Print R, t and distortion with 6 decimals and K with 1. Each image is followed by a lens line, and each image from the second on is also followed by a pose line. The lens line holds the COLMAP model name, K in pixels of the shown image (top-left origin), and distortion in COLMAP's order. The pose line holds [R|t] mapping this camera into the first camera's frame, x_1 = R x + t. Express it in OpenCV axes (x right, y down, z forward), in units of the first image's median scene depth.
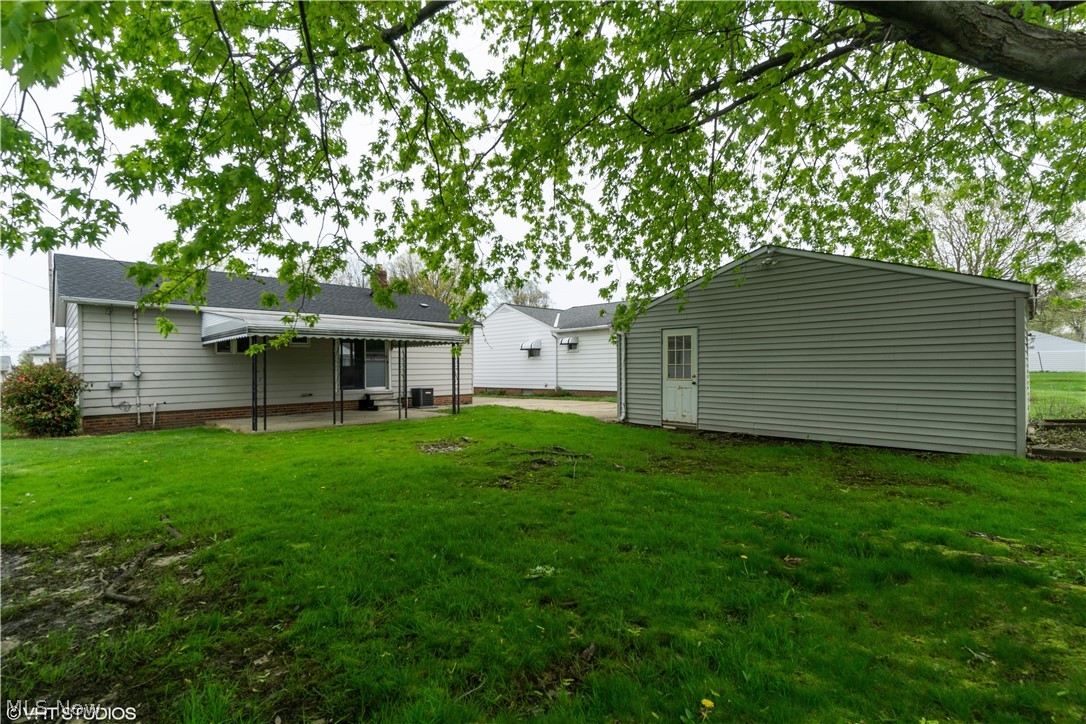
lens RADIAL K [[478.8, 0, 538.1], [0, 478.8, 379.4], [0, 0, 1]] dist [0.002819, 0.000293]
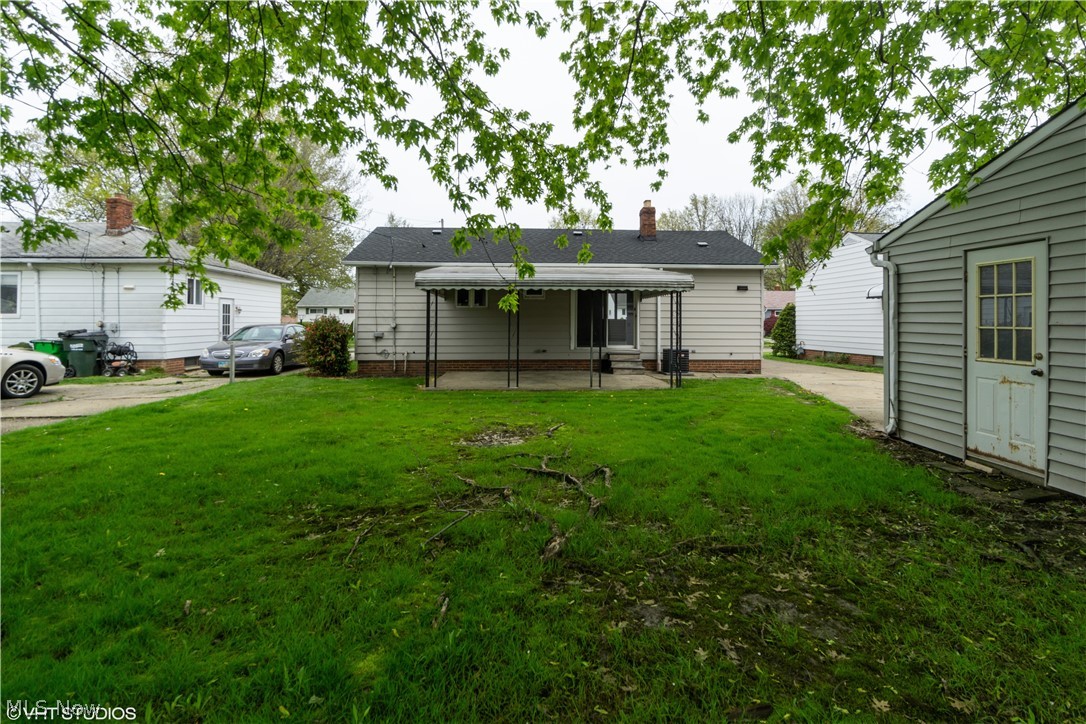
lens RADIAL K [[529.6, 0, 541.5], [0, 529.6, 317.1], [0, 0, 1]] dist [-0.001019, -0.000269]
pose [[0.749910, 0.007376, -0.661499, 0.253813], [-0.027663, 0.999413, -0.020217, -0.016412], [0.660961, 0.033460, 0.749674, 0.301807]]
